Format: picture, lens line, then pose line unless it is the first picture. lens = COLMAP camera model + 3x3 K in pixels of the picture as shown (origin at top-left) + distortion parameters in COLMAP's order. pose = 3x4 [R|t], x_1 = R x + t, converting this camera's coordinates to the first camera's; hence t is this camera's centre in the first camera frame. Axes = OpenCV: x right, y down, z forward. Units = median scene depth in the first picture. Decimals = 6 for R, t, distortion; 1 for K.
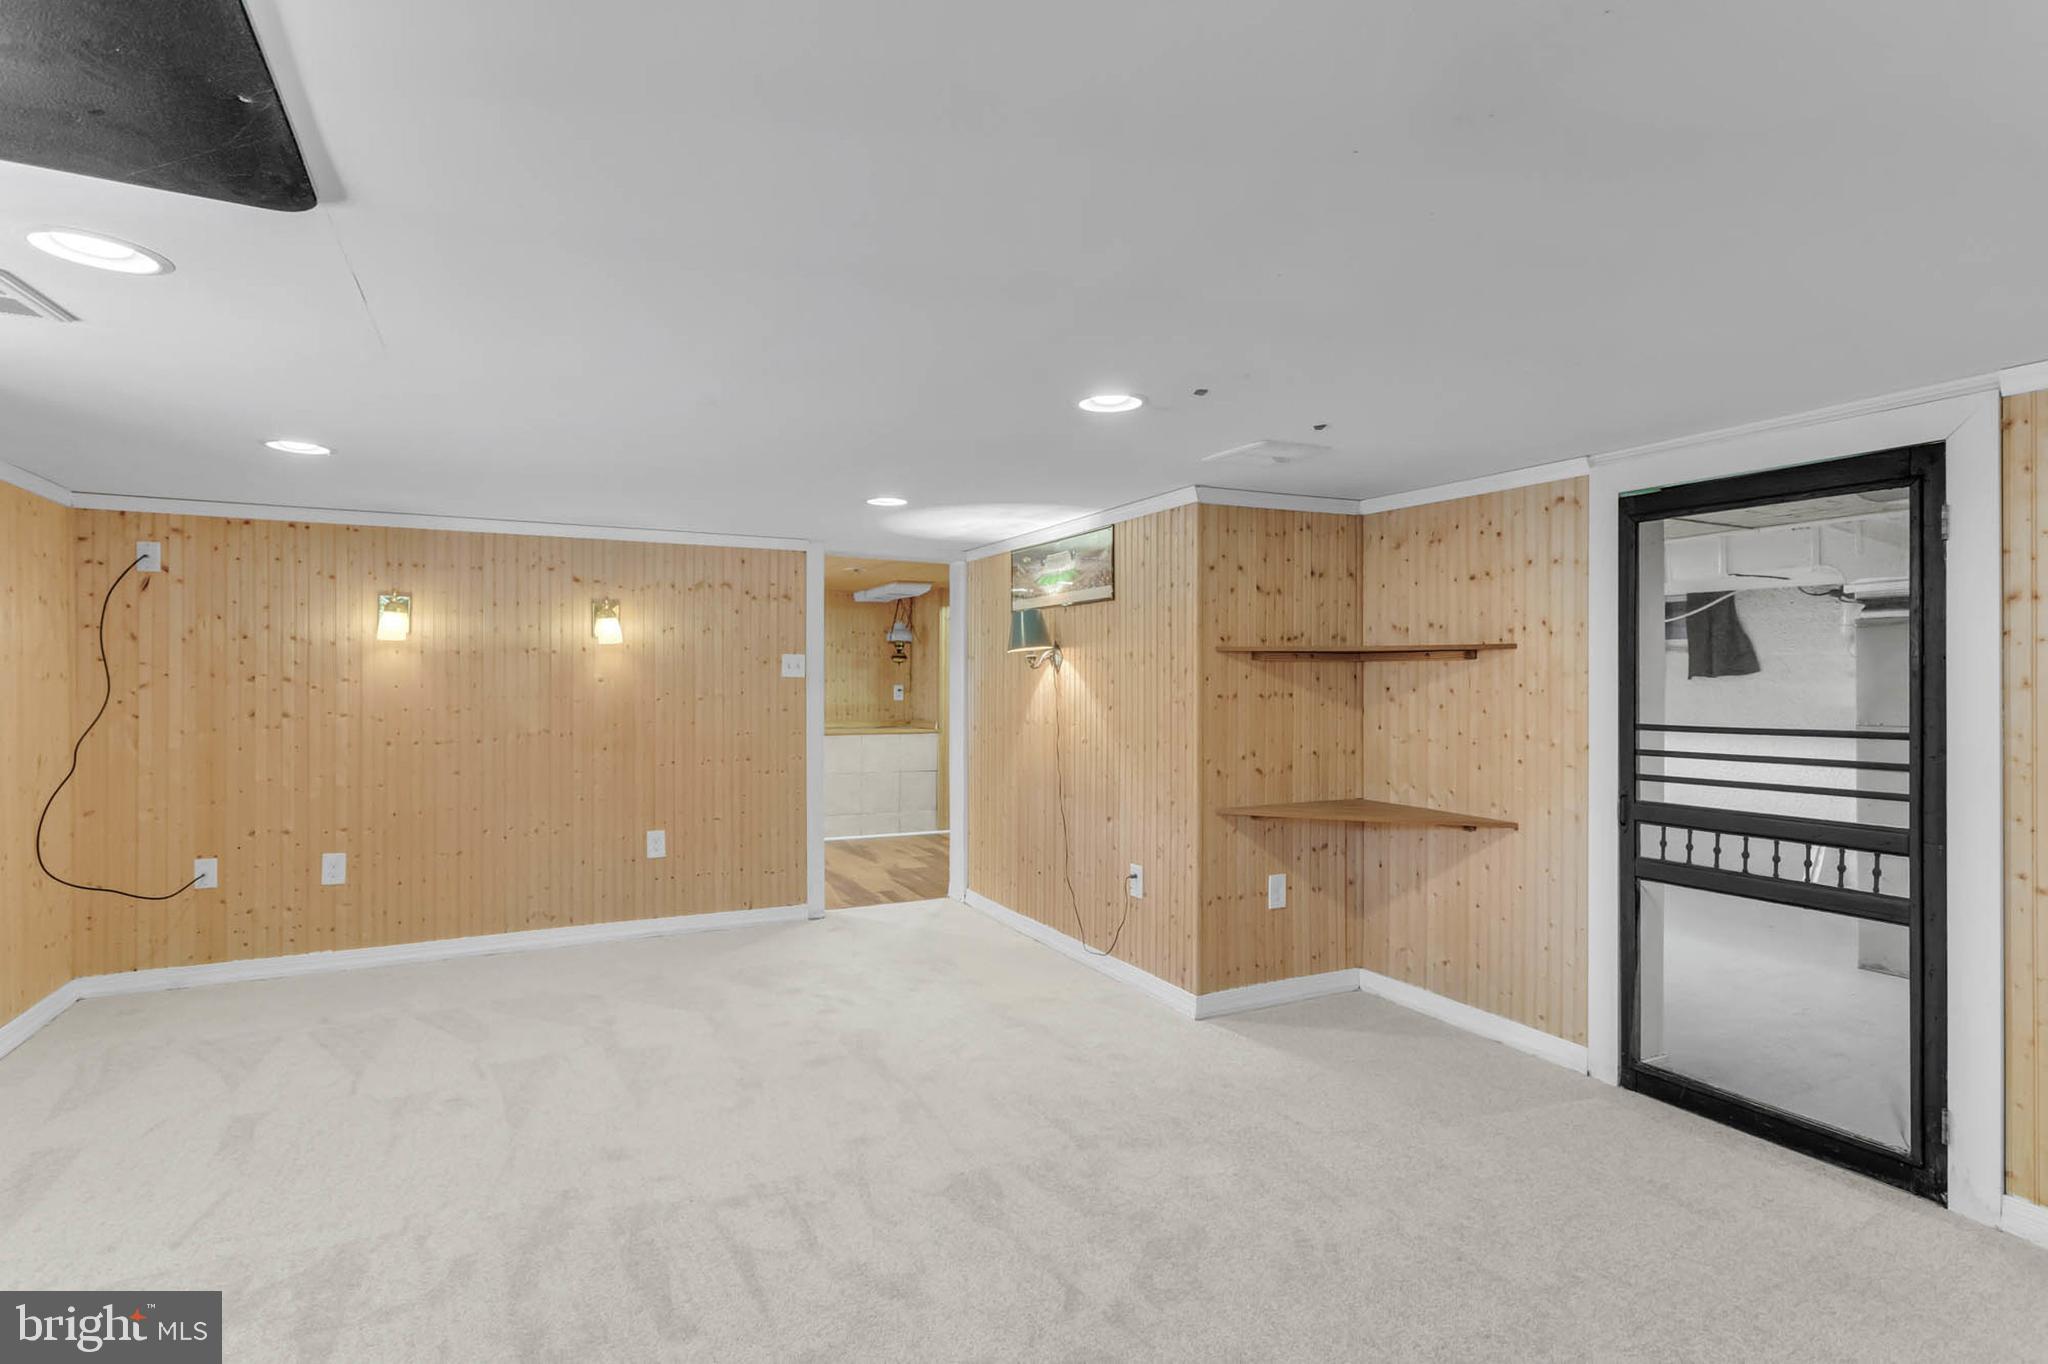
lens RADIAL K [[984.5, 0, 1030.5], [0, 984.5, 676.5], [0, 0, 1]] dist [-0.005966, 0.002170]
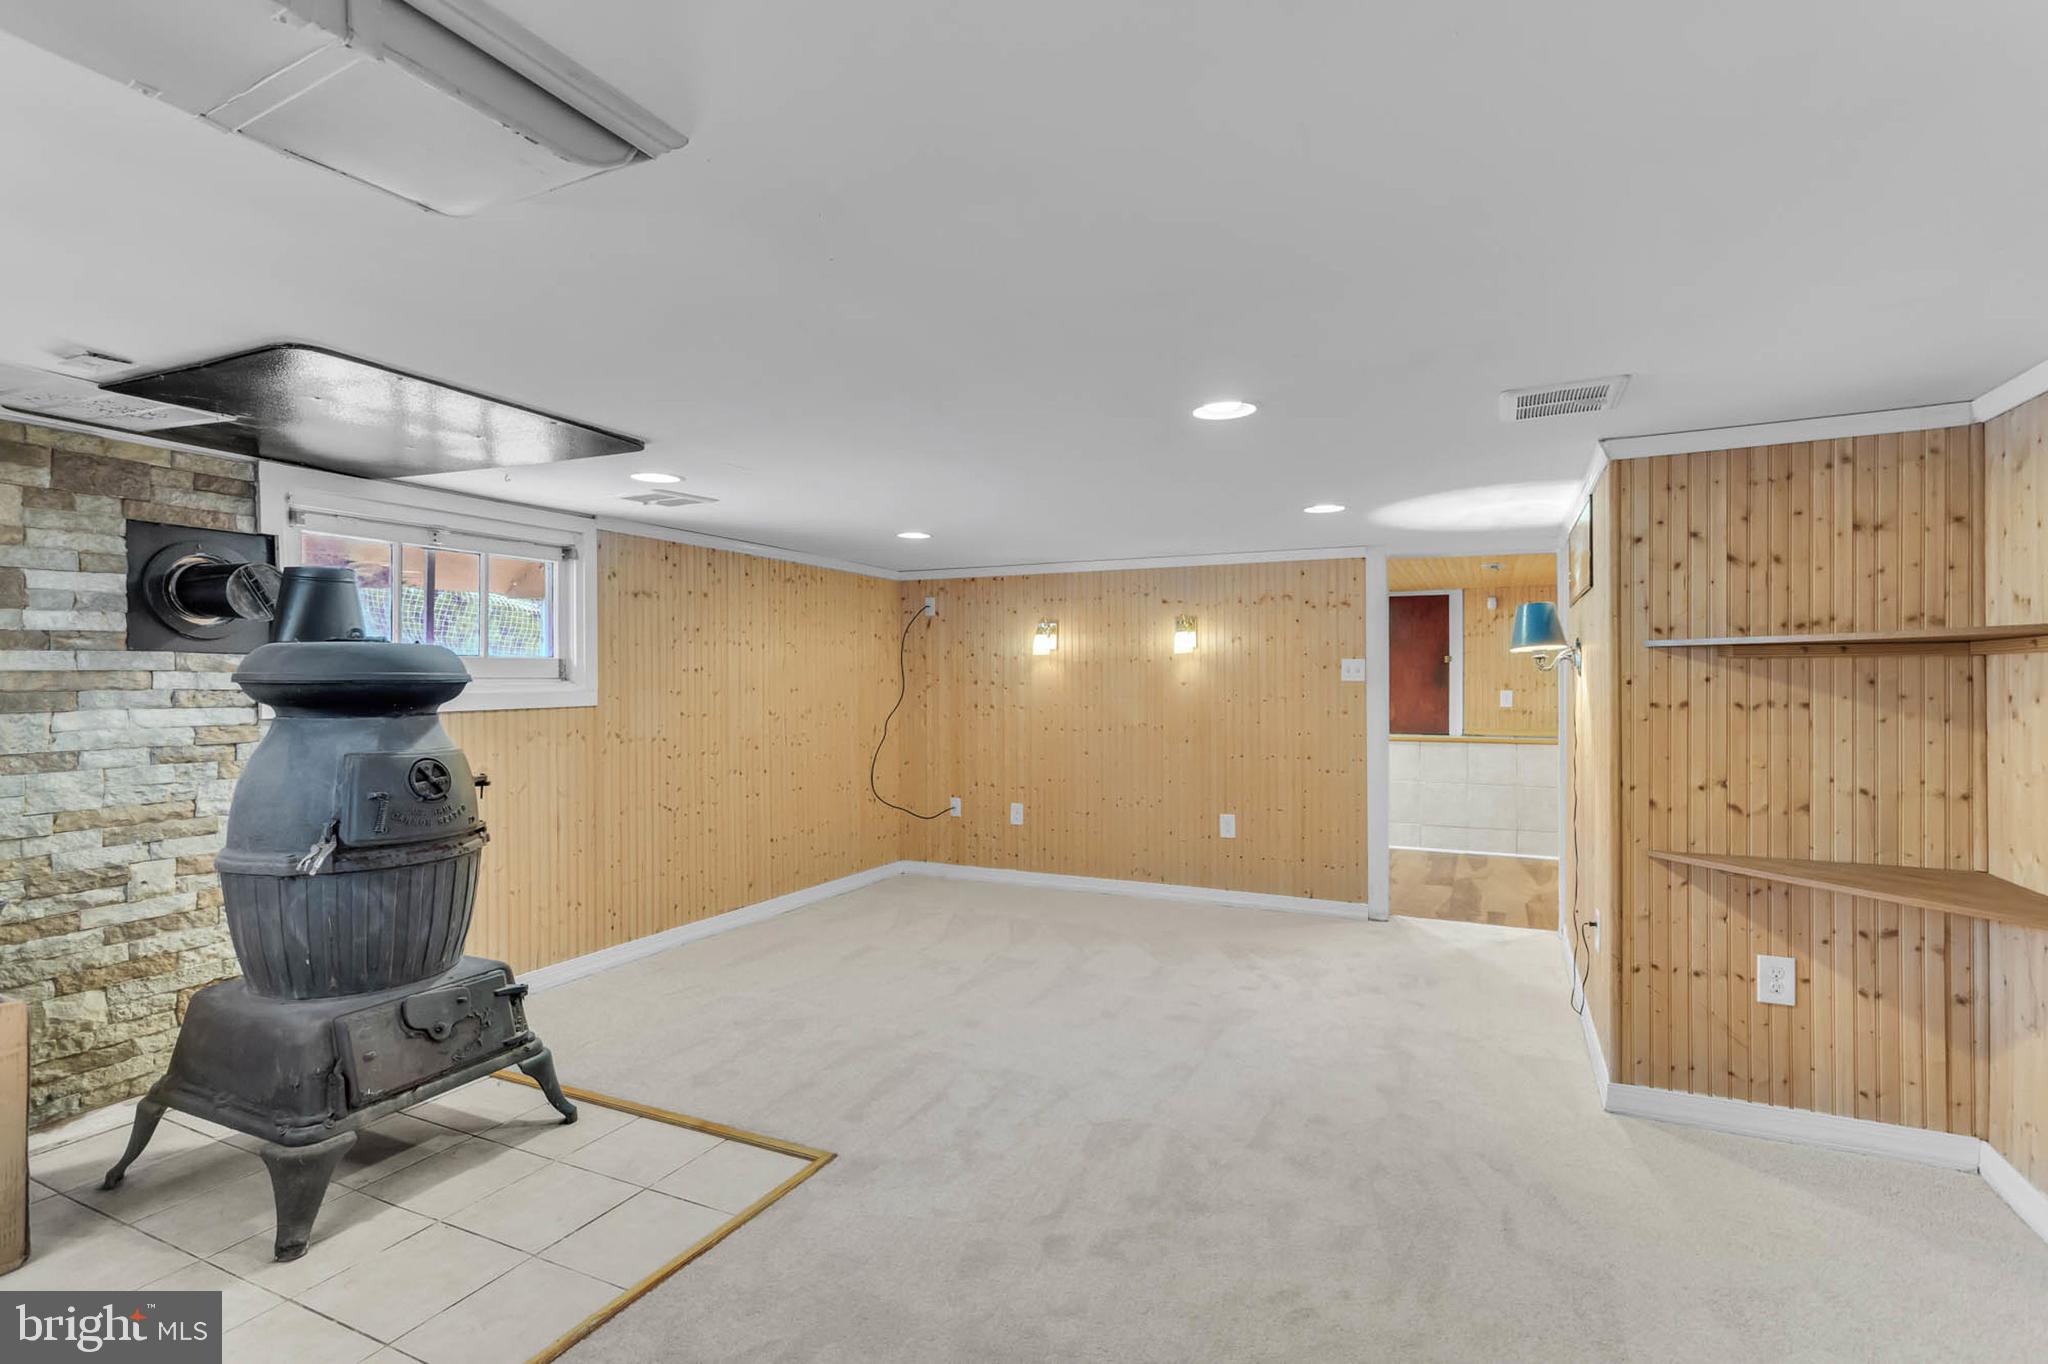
lens RADIAL K [[984.5, 0, 1041.1], [0, 984.5, 682.3], [0, 0, 1]] dist [-0.005966, 0.002170]
pose [[0.618542, -0.000227, -0.785752, 0.463602], [0.000633, 1.000000, 0.000209, 0.001872], [0.785751, -0.000627, 0.618542, 0.136423]]
